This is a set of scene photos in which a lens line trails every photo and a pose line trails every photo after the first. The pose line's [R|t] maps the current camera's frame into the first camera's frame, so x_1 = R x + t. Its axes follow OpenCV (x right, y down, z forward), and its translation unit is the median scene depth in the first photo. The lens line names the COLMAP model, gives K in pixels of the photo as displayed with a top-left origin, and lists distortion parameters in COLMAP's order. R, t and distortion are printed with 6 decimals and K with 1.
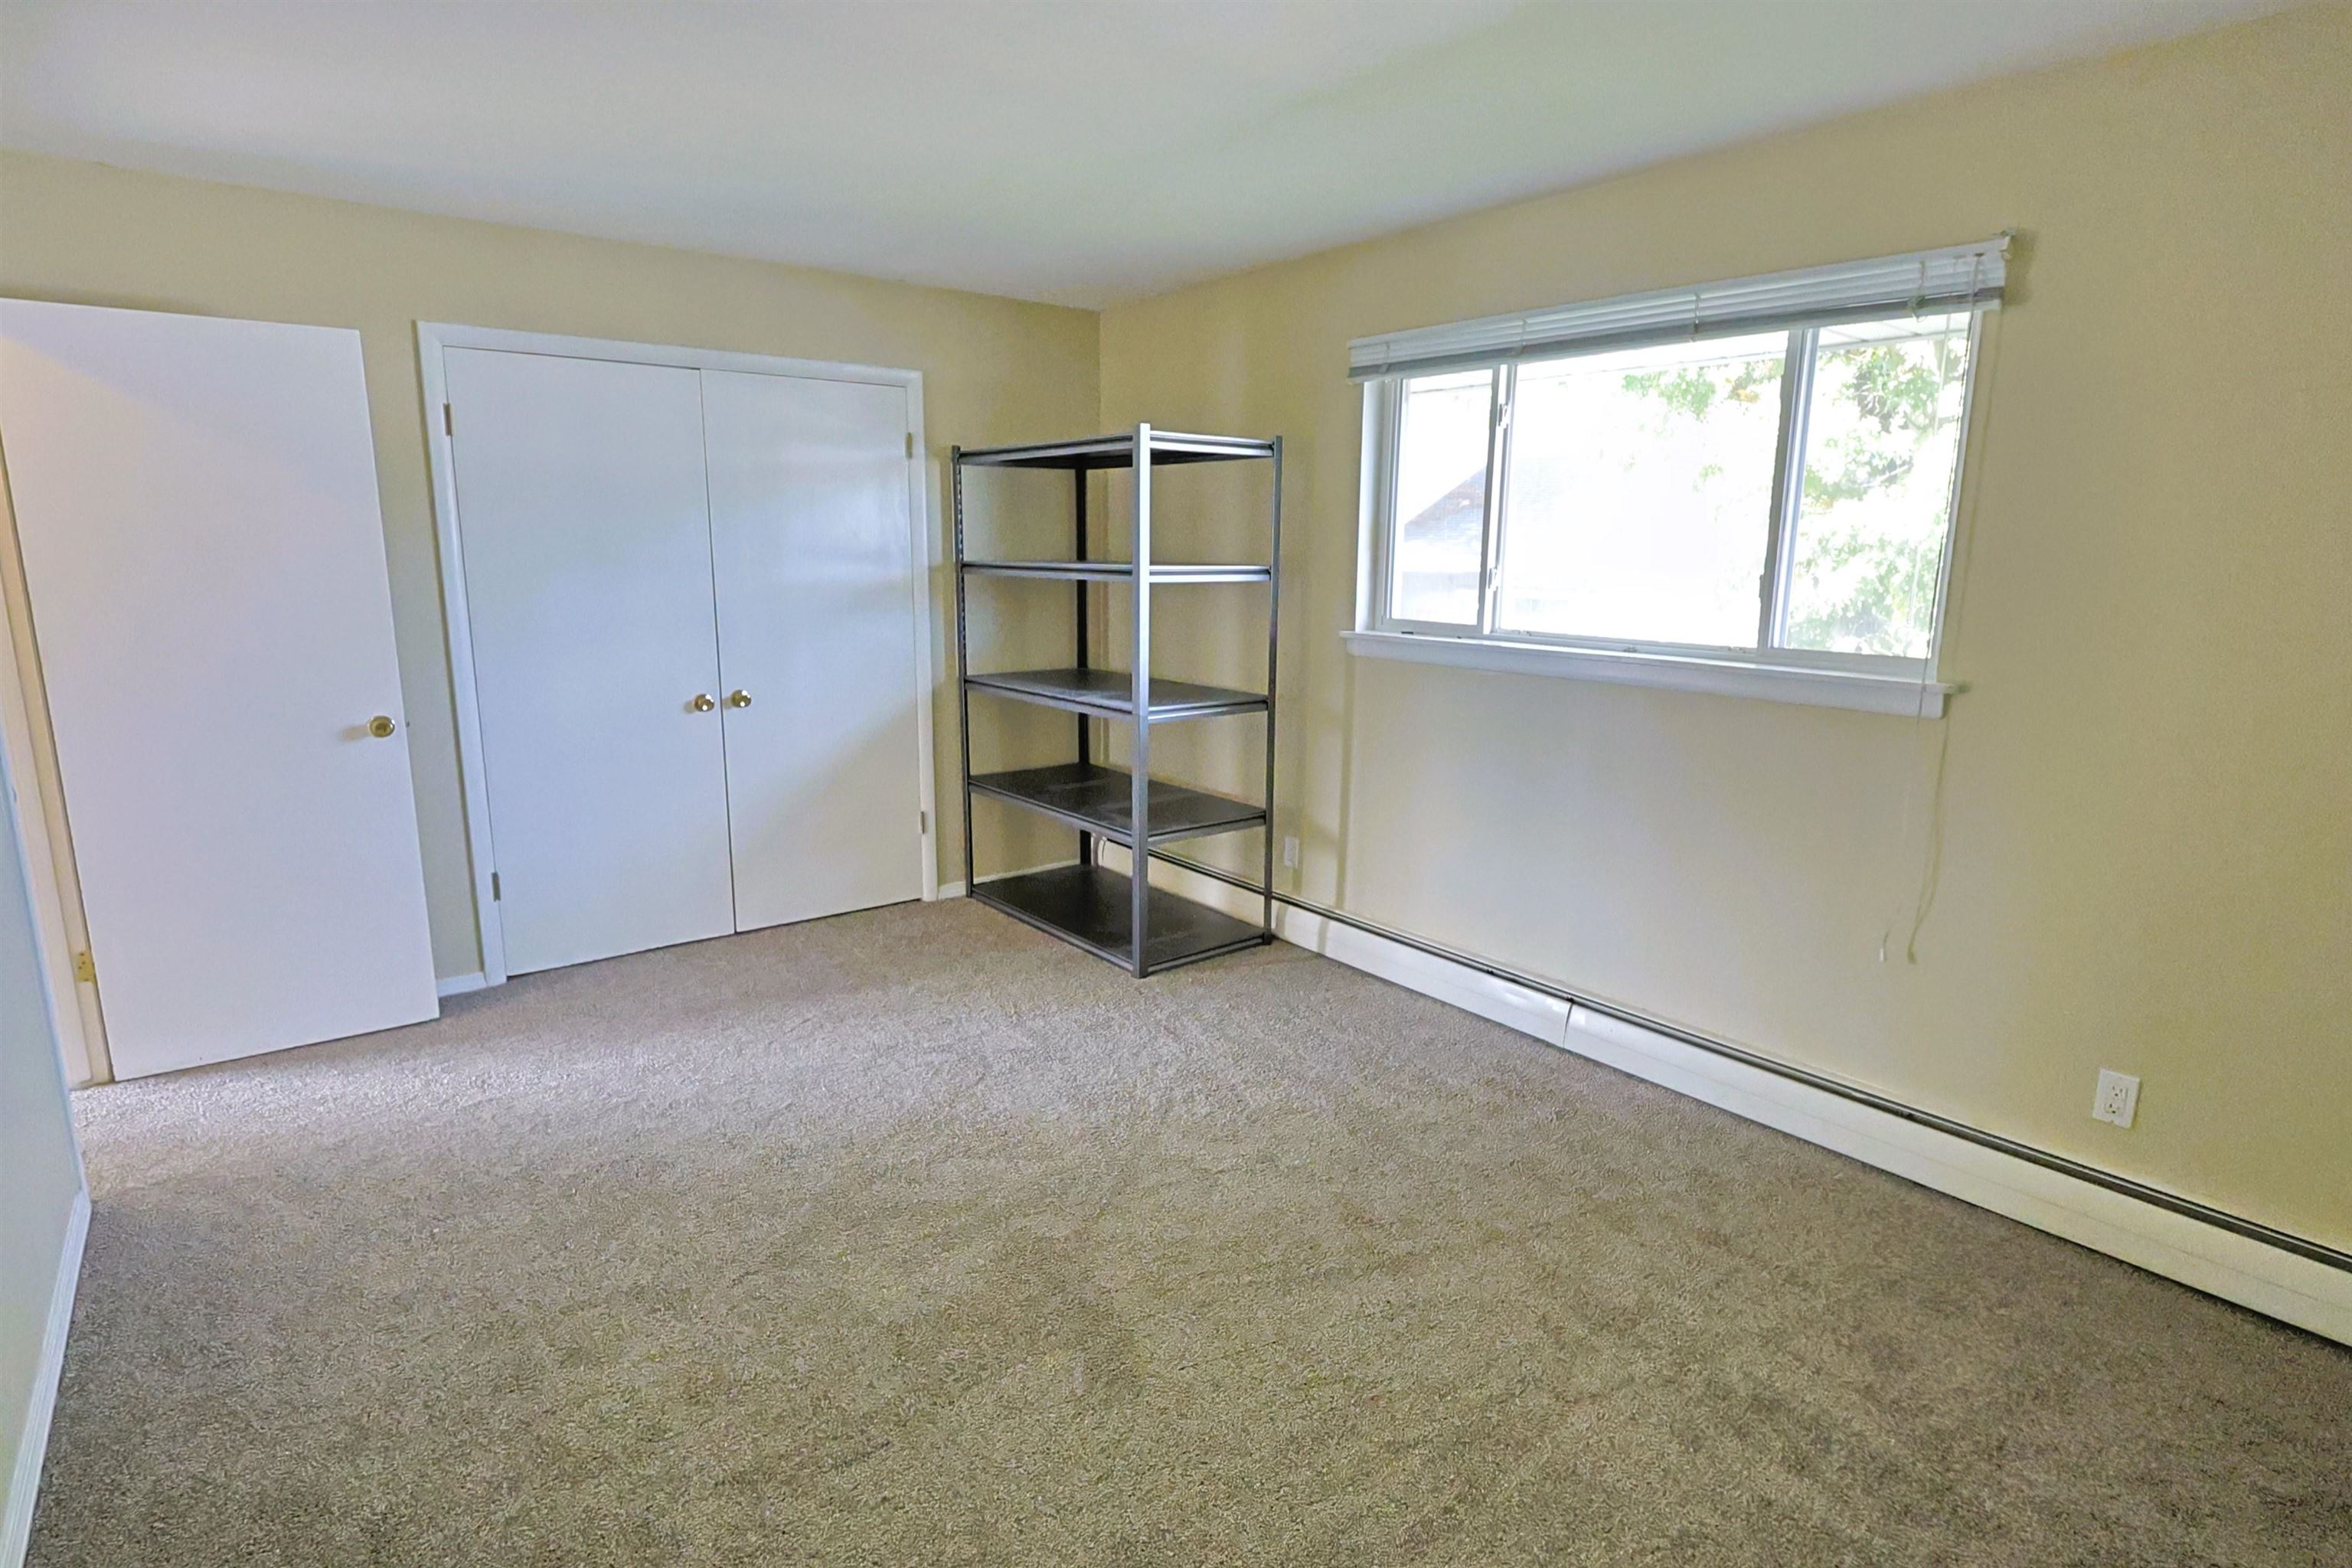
lens RADIAL K [[1205.9, 0, 1170.1], [0, 1205.9, 782.4], [0, 0, 1]] dist [-0.002400, 0.000398]
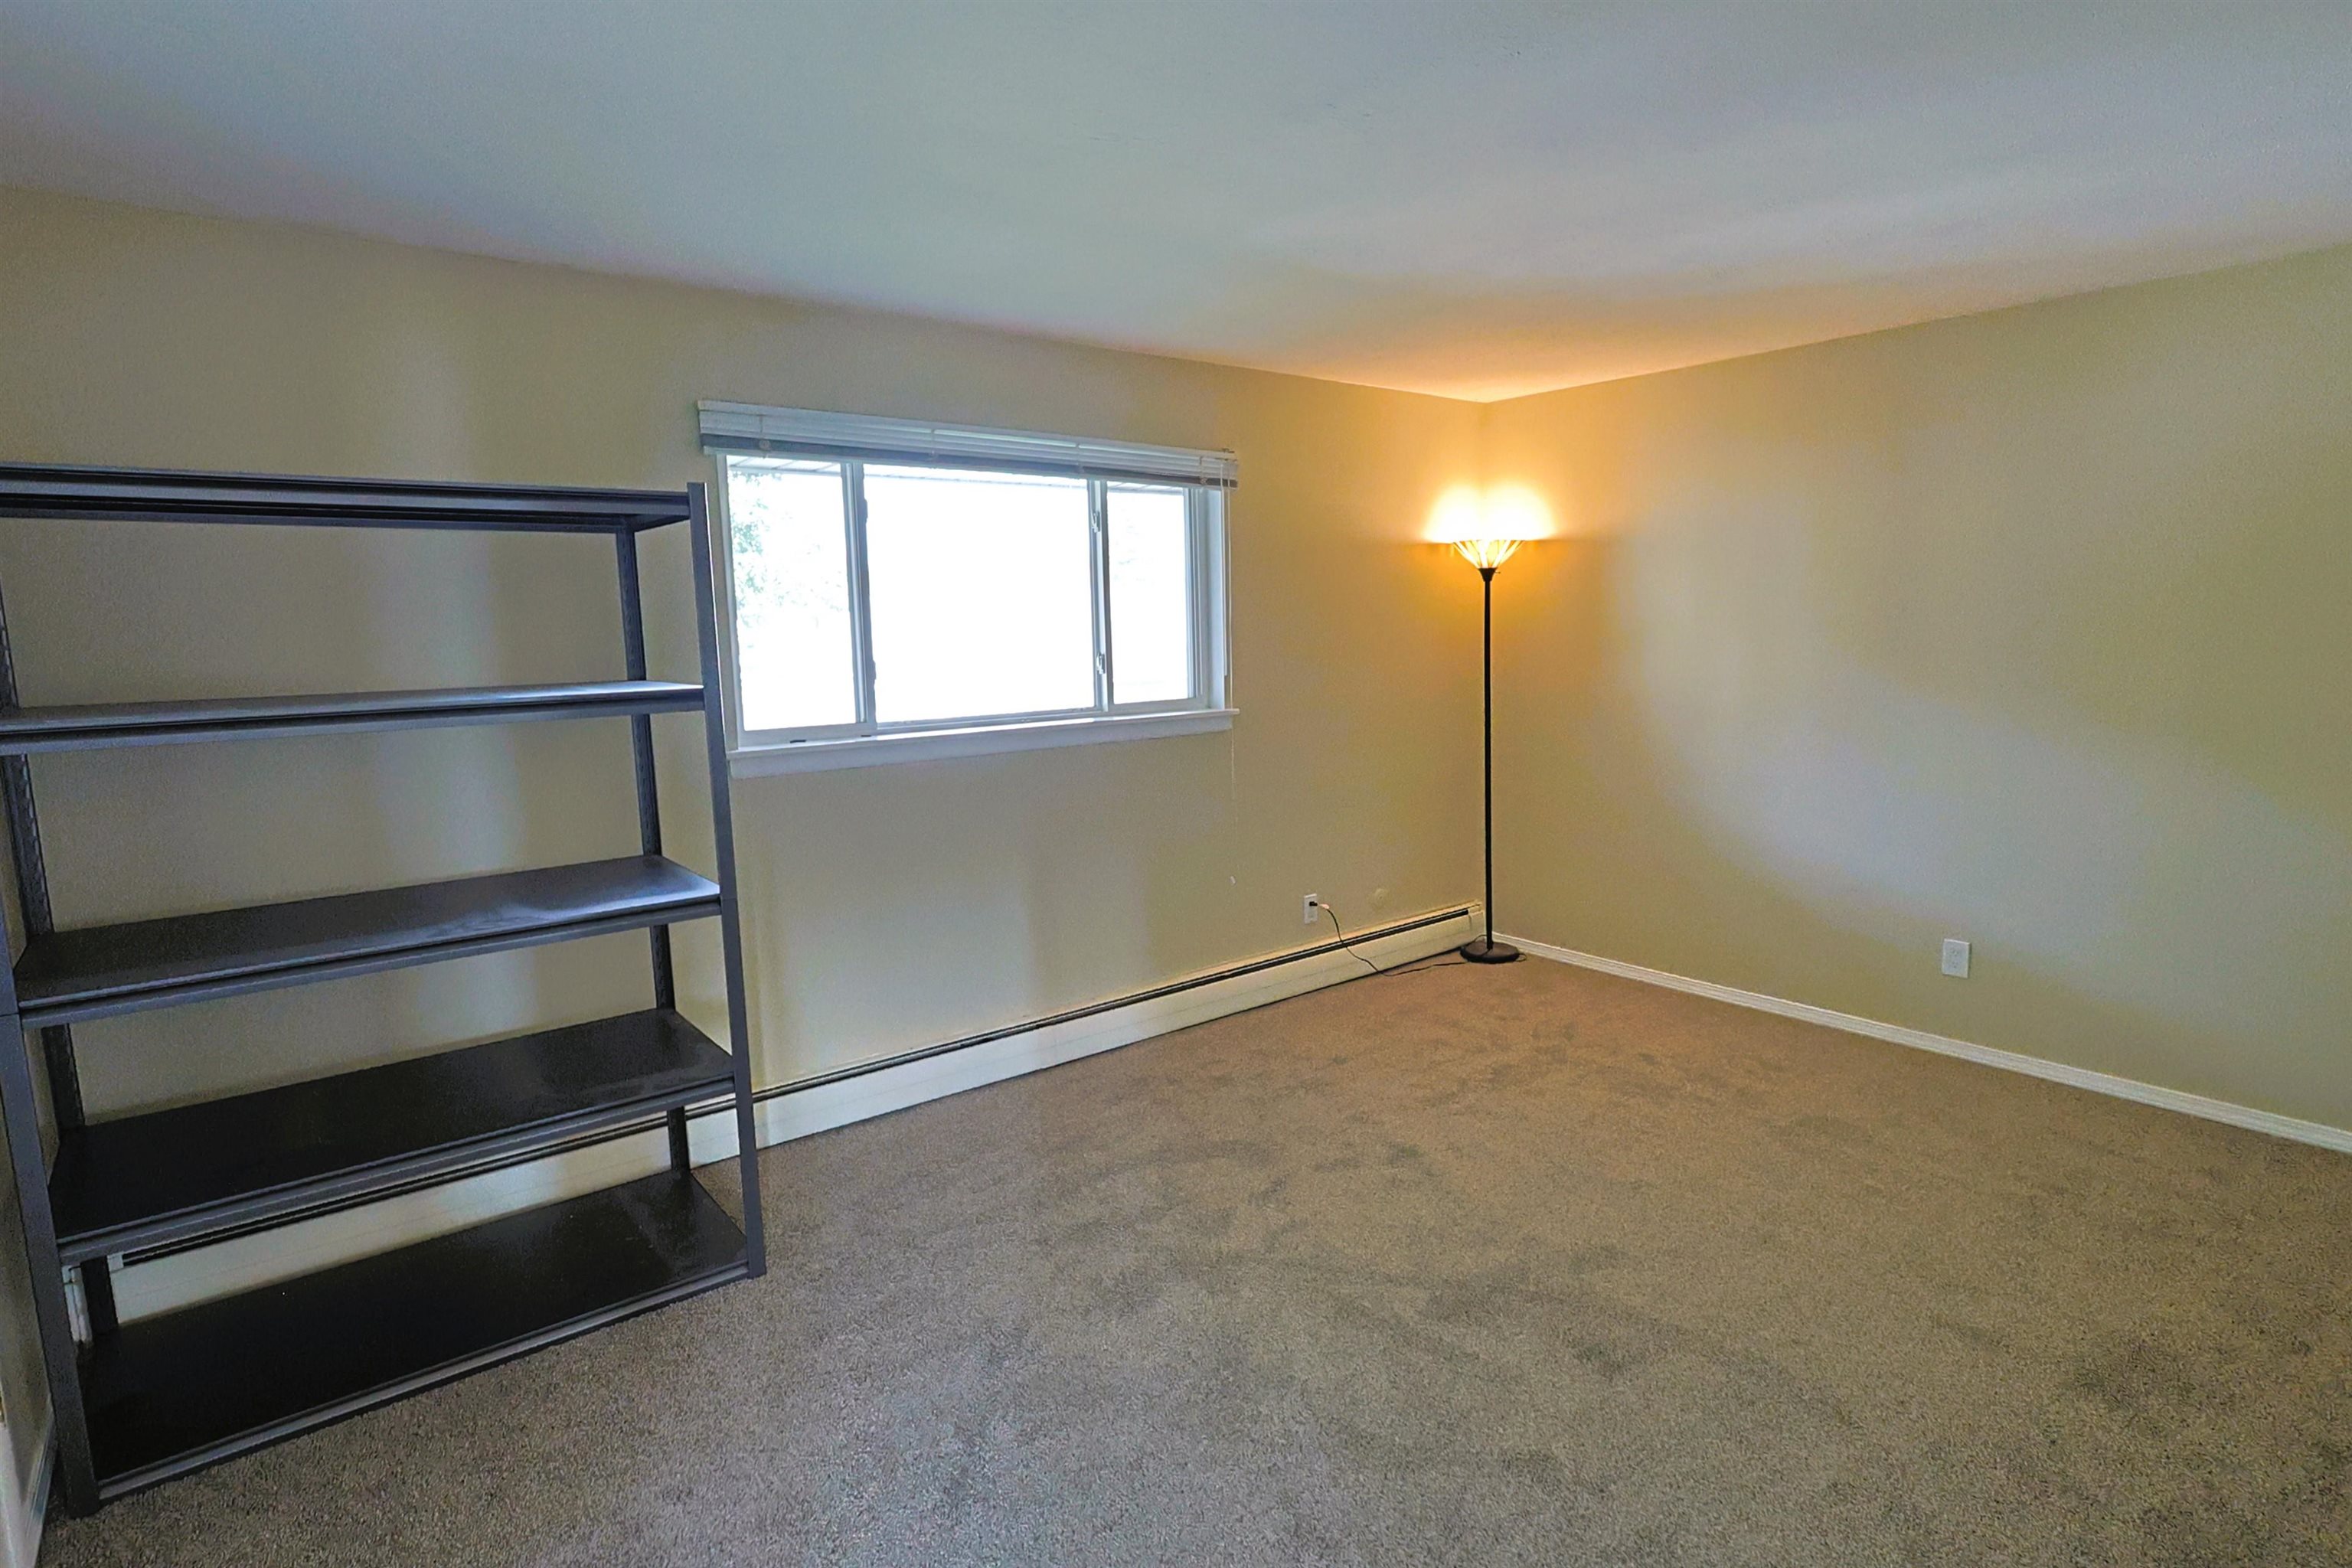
lens RADIAL K [[1205.9, 0, 1170.1], [0, 1205.9, 782.4], [0, 0, 1]] dist [-0.002400, 0.000398]
pose [[-0.011059, -0.134648, 0.990832, -0.861245], [0.223968, 0.965383, 0.133690, -0.189089], [-0.974534, 0.223394, 0.019480, 0.898381]]
